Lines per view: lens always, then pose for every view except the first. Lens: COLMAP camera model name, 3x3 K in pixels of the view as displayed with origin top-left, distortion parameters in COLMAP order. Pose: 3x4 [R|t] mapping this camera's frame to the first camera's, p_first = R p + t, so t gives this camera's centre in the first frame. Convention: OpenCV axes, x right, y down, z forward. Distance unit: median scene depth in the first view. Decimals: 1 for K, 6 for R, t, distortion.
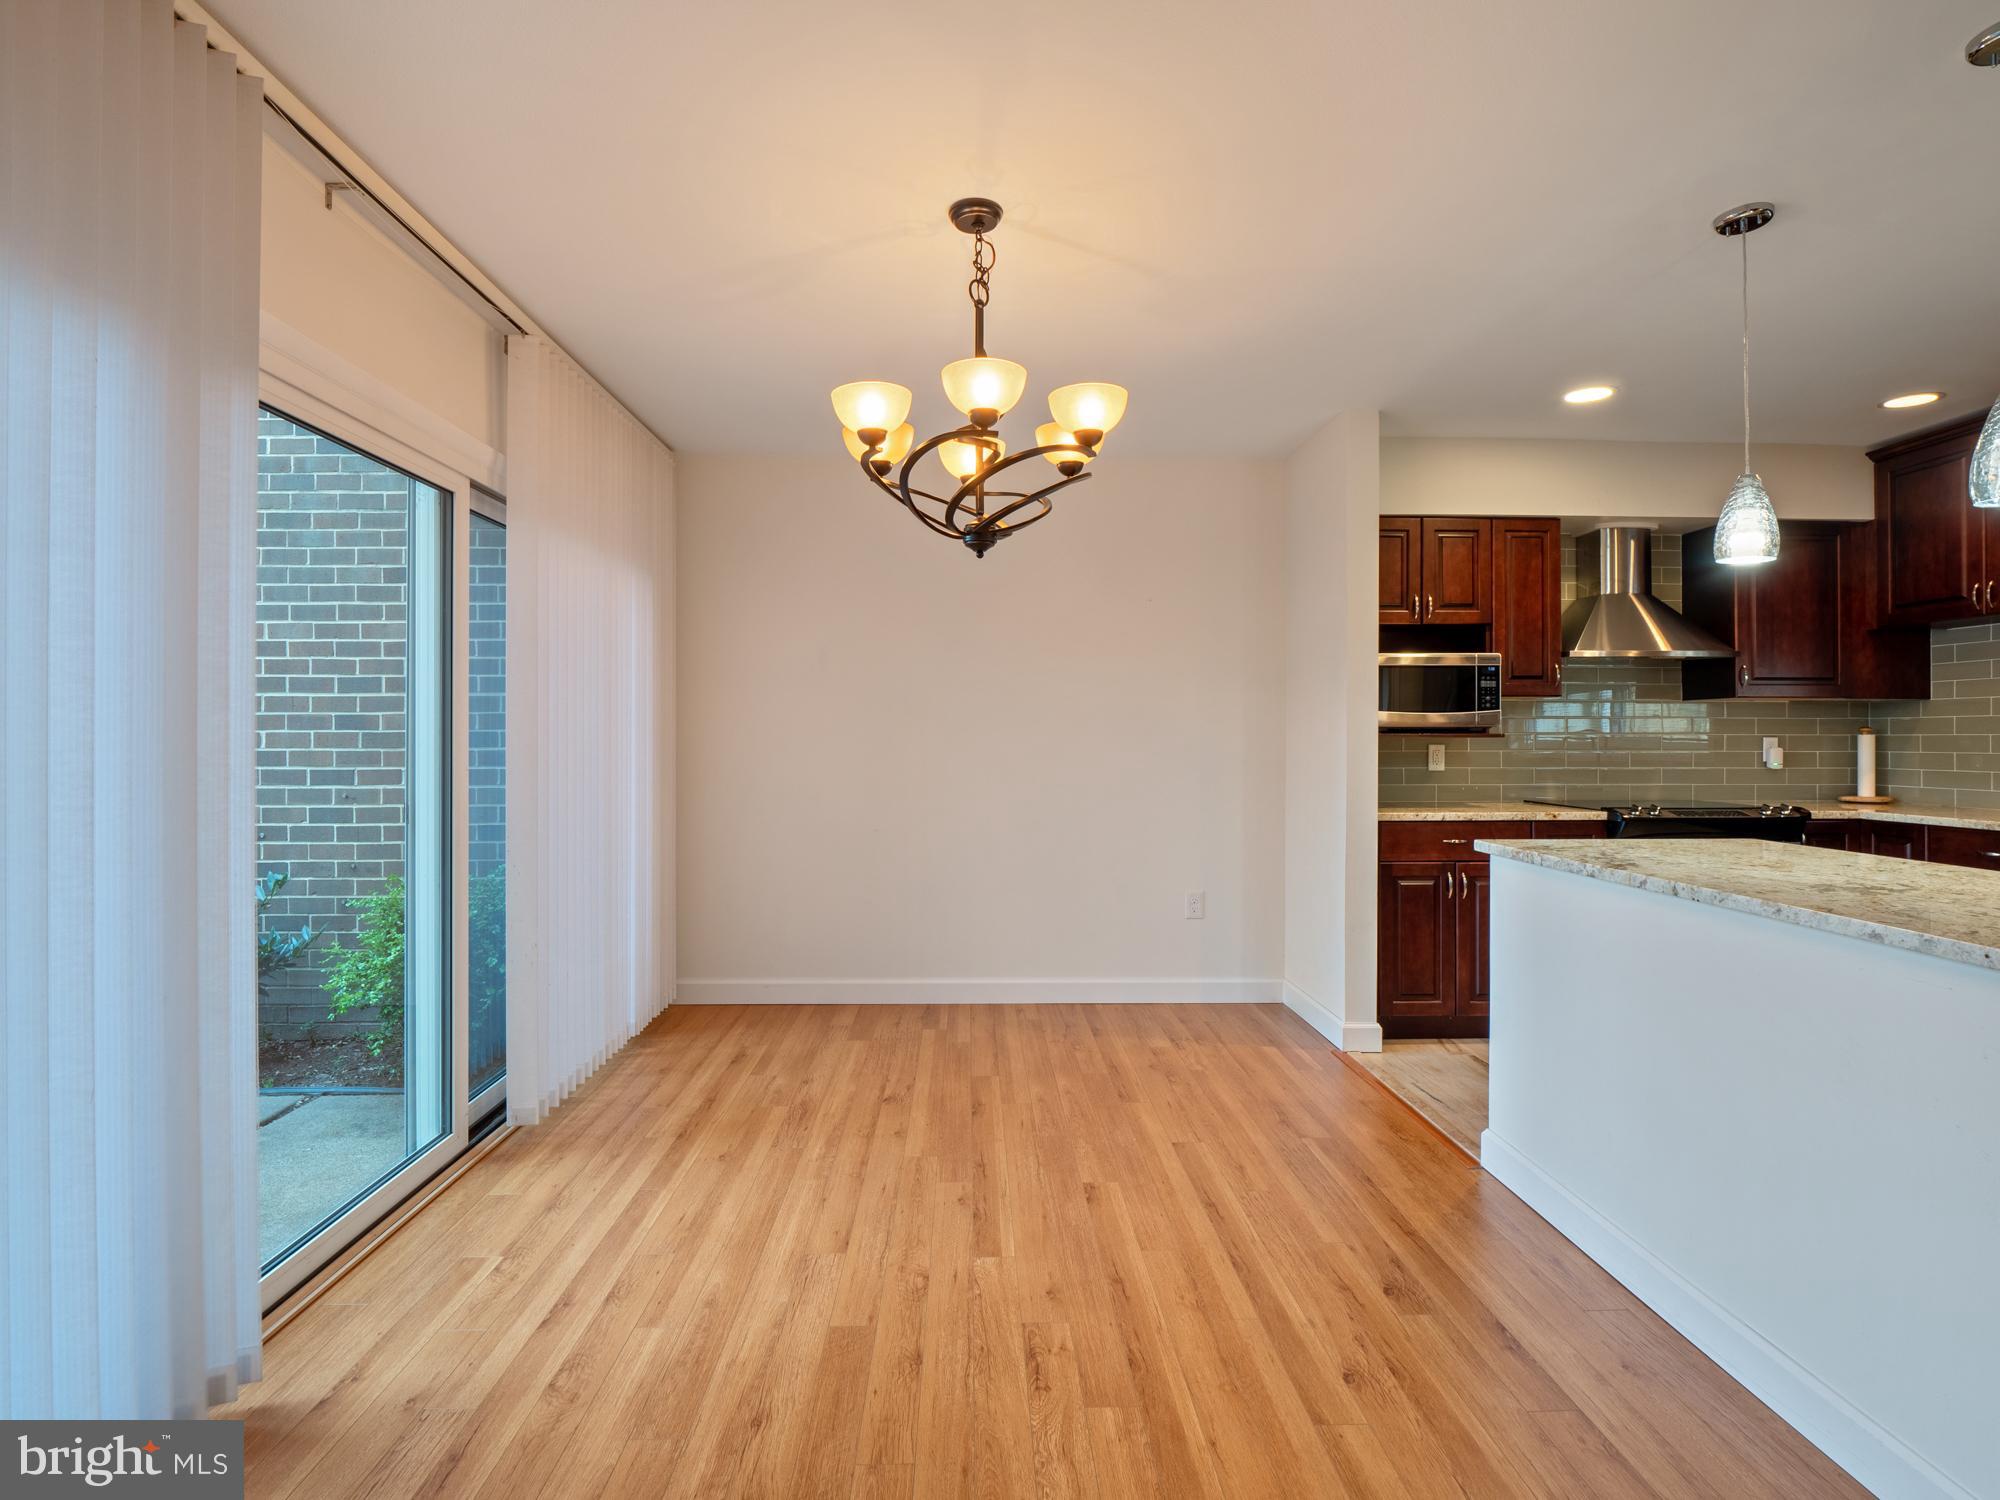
lens RADIAL K [[995.1, 0, 992.7], [0, 995.1, 737.9], [0, 0, 1]] dist [0.000444, -0.012840]
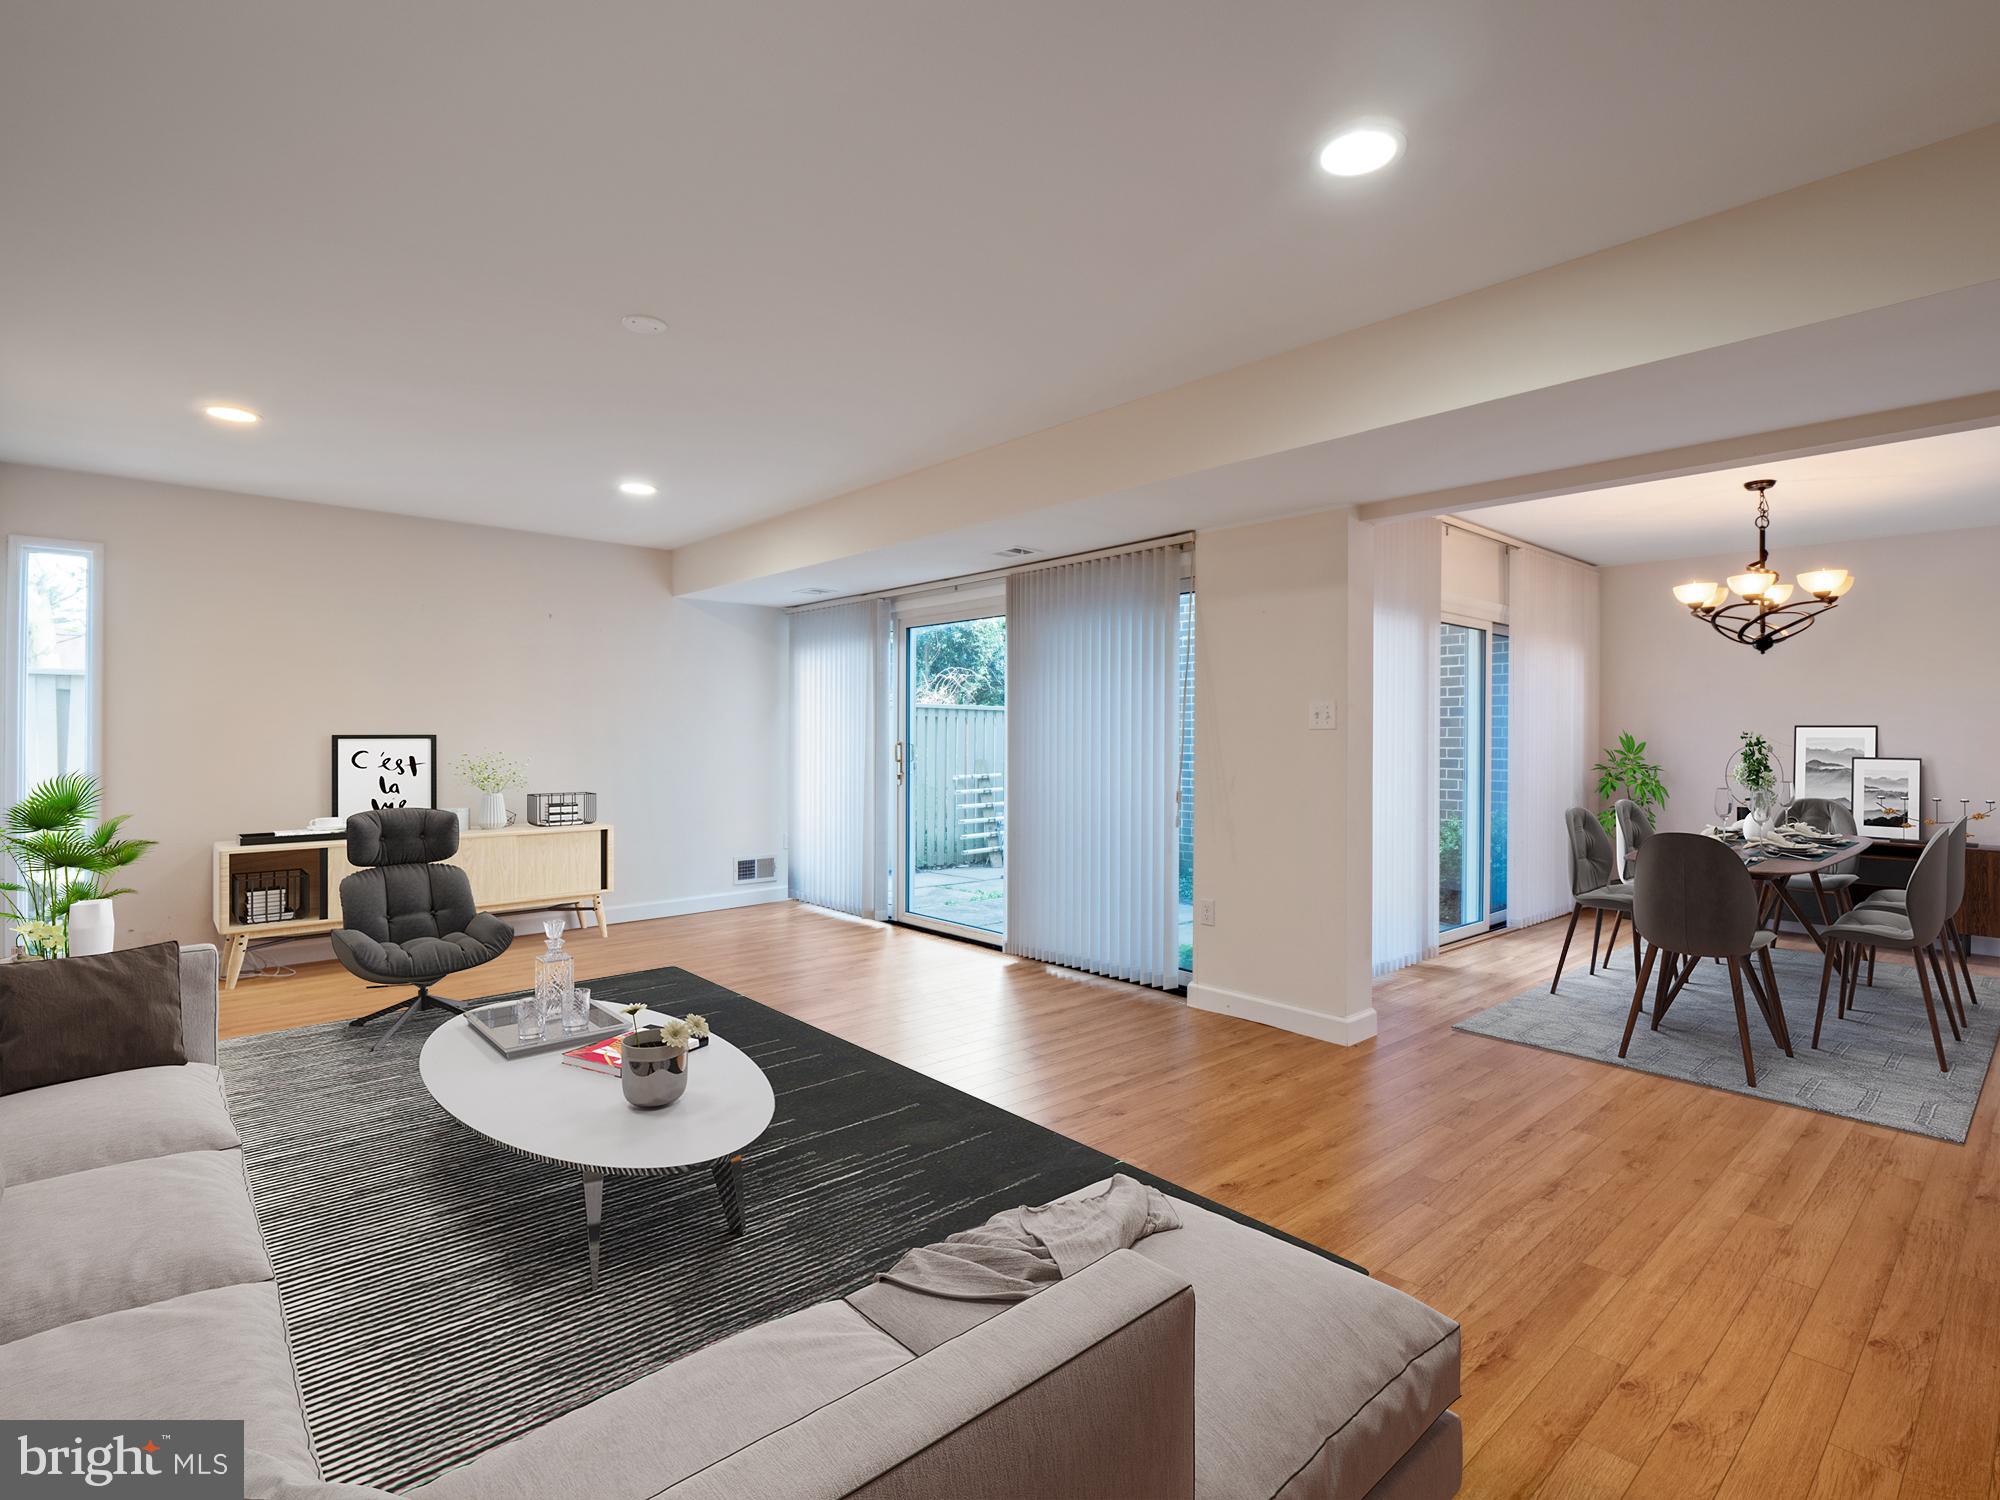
lens RADIAL K [[990.8, 0, 991.1], [0, 990.8, 745.7], [0, 0, 1]] dist [-0.018845, 0.001379]
pose [[0.644995, 0.007674, -0.764148, 0.419872], [-0.006135, 0.999969, 0.004864, 0.004160], [0.764162, 0.001551, 0.645023, -1.246756]]
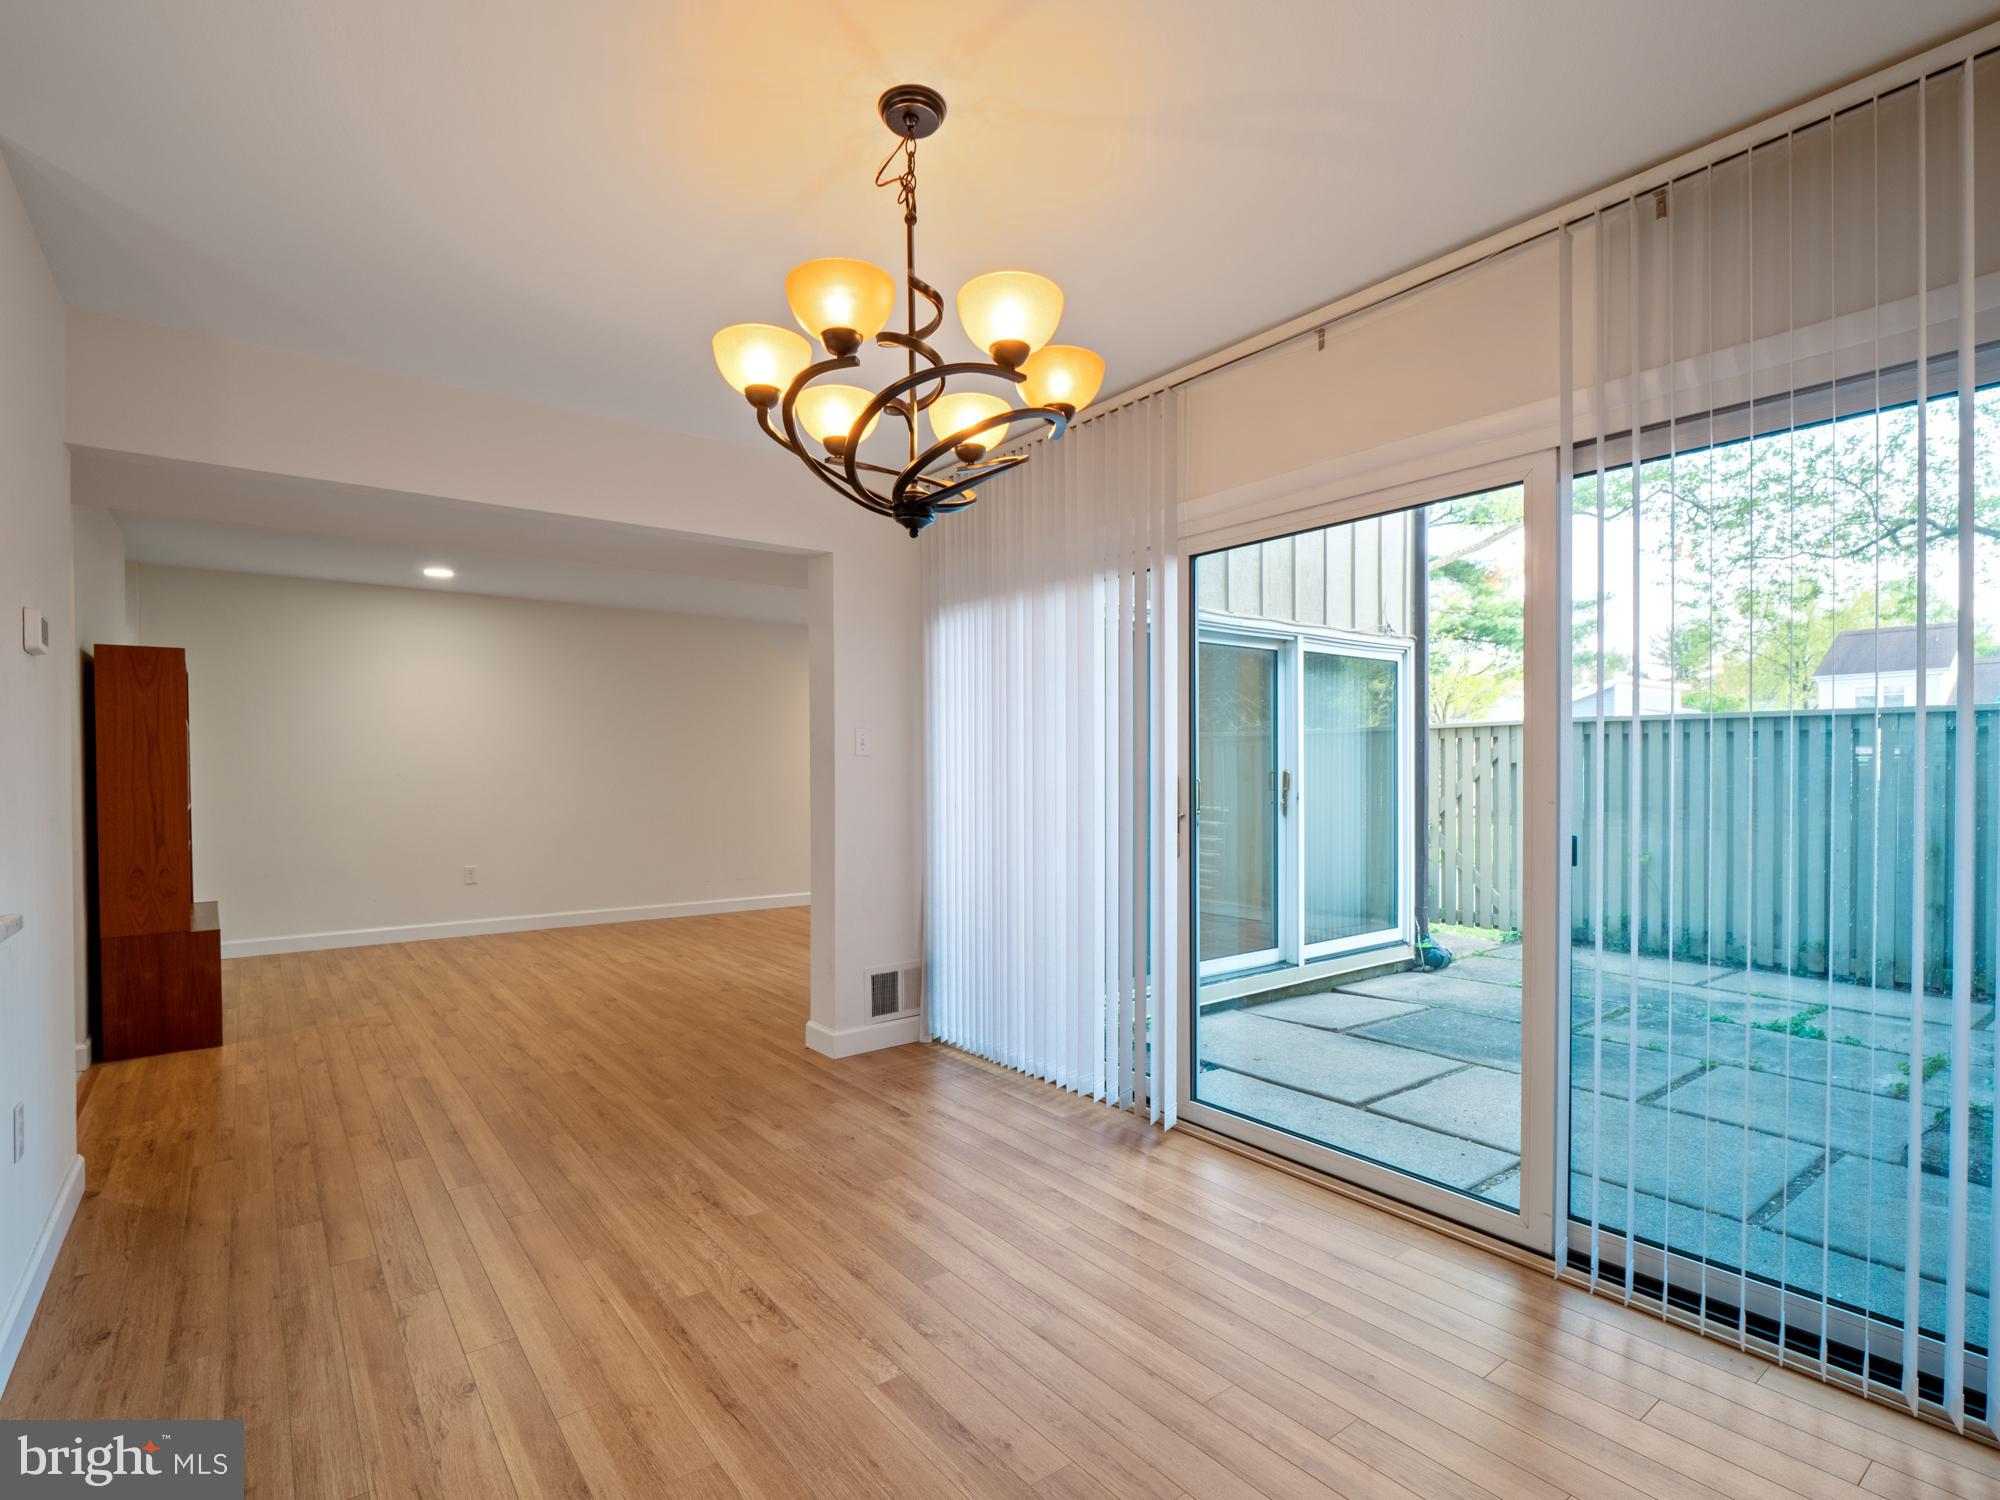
lens RADIAL K [[979.7, 0, 982.7], [0, 979.7, 780.0], [0, 0, 1]] dist [-0.014906, 0.000763]
pose [[-0.813816, 0.010011, -0.581036, 0.335300], [0.001204, 0.999878, 0.015542, -0.000581], [0.581121, 0.011949, -0.813729, 1.410453]]
